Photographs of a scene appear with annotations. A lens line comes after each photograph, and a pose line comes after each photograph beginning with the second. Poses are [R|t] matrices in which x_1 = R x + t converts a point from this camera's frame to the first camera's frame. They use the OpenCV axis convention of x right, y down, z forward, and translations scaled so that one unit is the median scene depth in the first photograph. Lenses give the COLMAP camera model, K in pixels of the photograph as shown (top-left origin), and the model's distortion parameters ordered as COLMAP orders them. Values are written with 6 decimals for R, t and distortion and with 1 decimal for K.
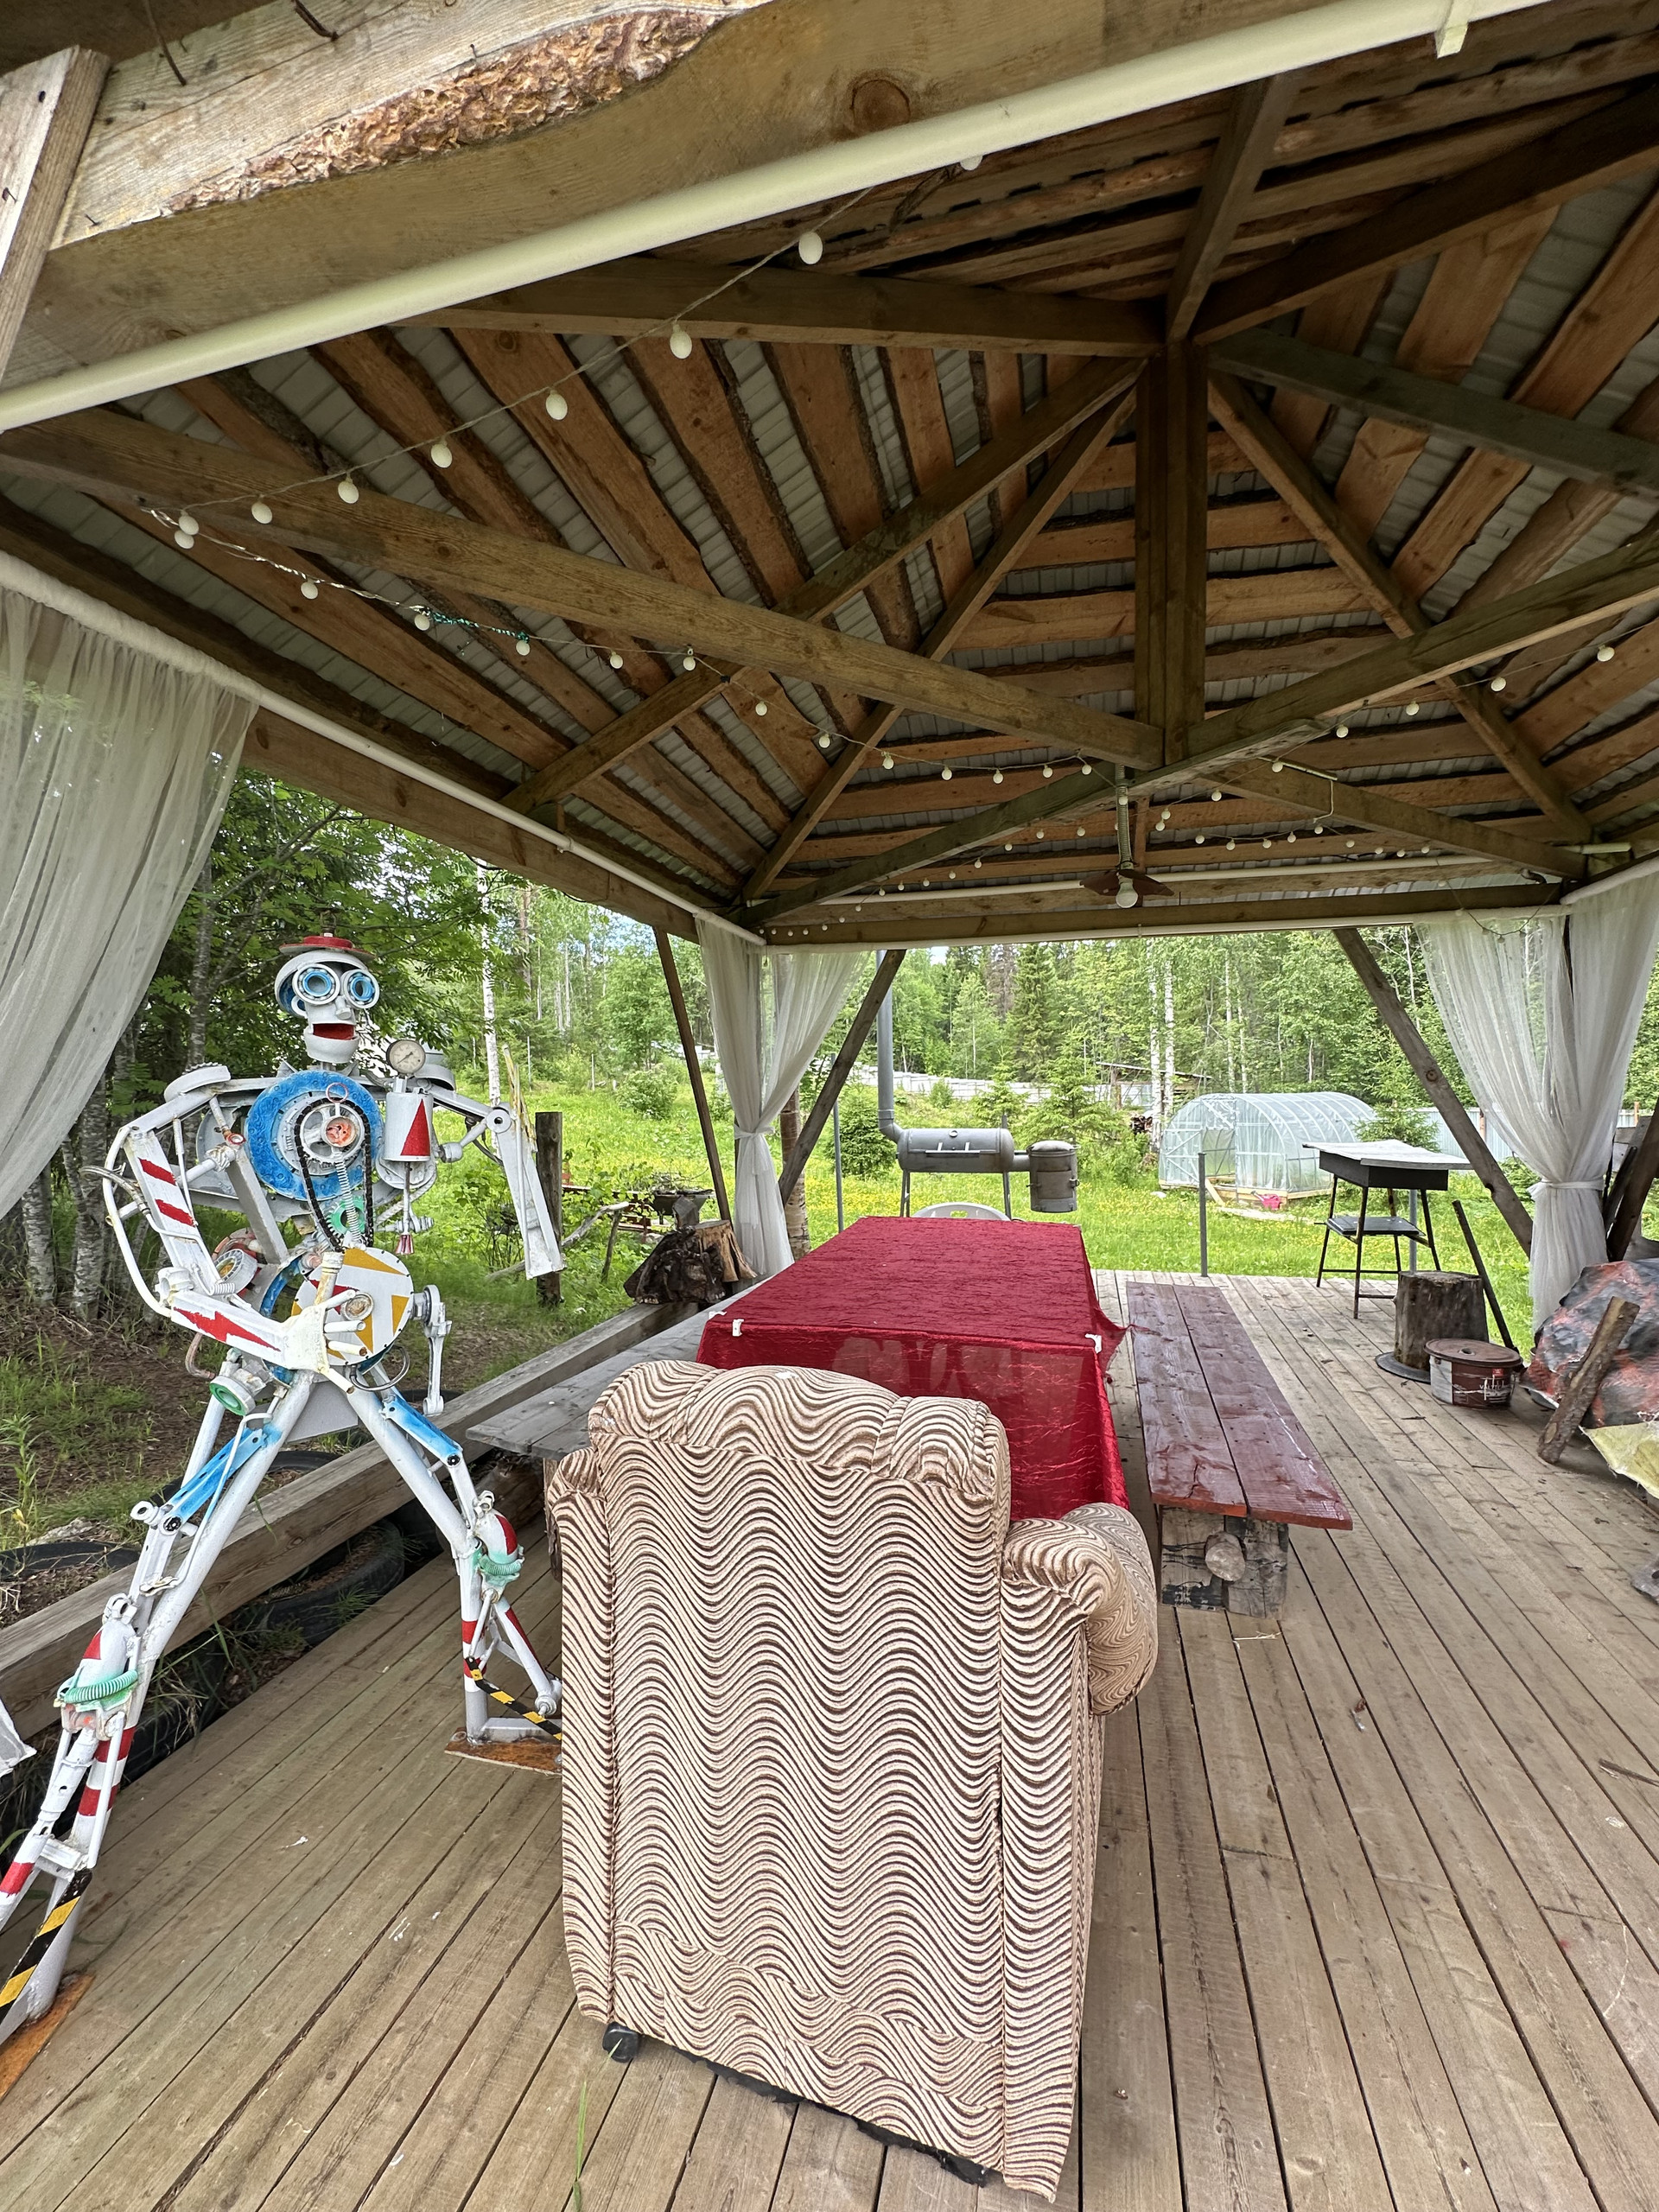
lens RADIAL K [[884.2, 0, 829.1], [0, 884.2, 1105.3], [0, 0, 1]] dist [-0.003049, -0.000468]
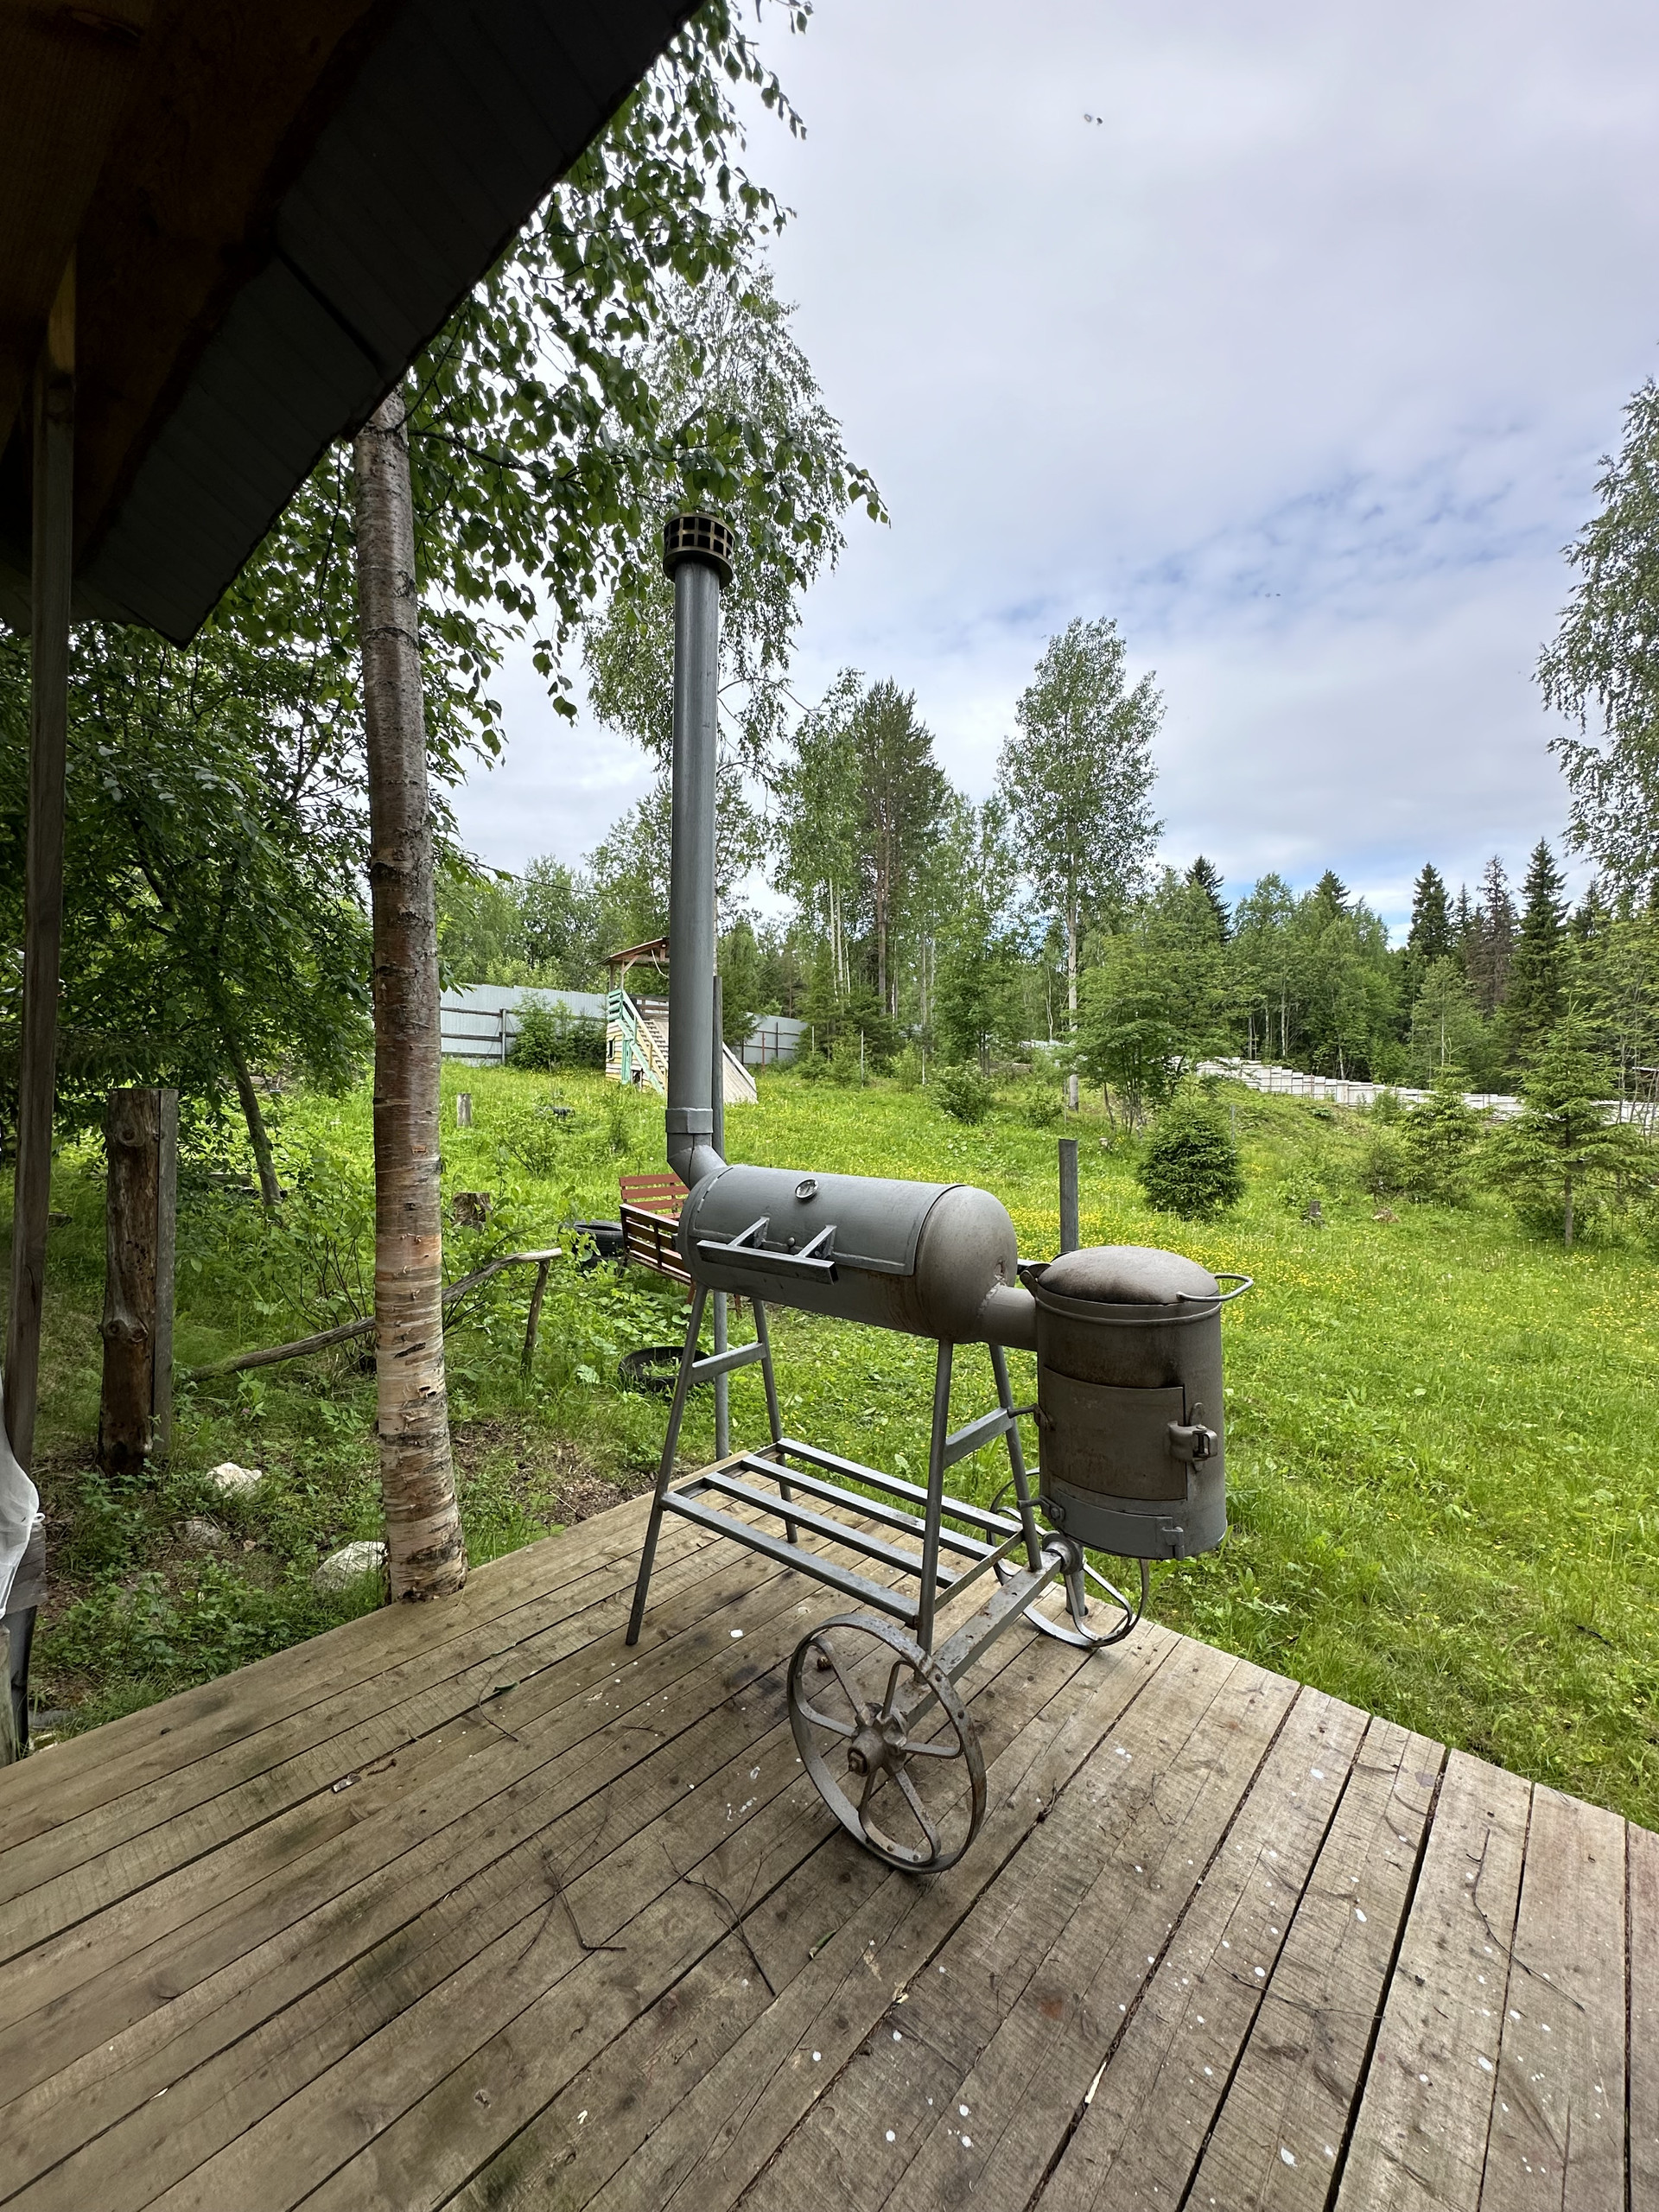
lens RADIAL K [[884.2, 0, 832.0], [0, 884.2, 1100.7], [0, 0, 1]] dist [-0.003049, -0.000468]
pose [[0.898133, 0.032550, -0.438517, 0.050795], [-0.036418, 0.999337, -0.000411, -0.000130], [0.438213, 0.016339, 0.898723, 0.127281]]
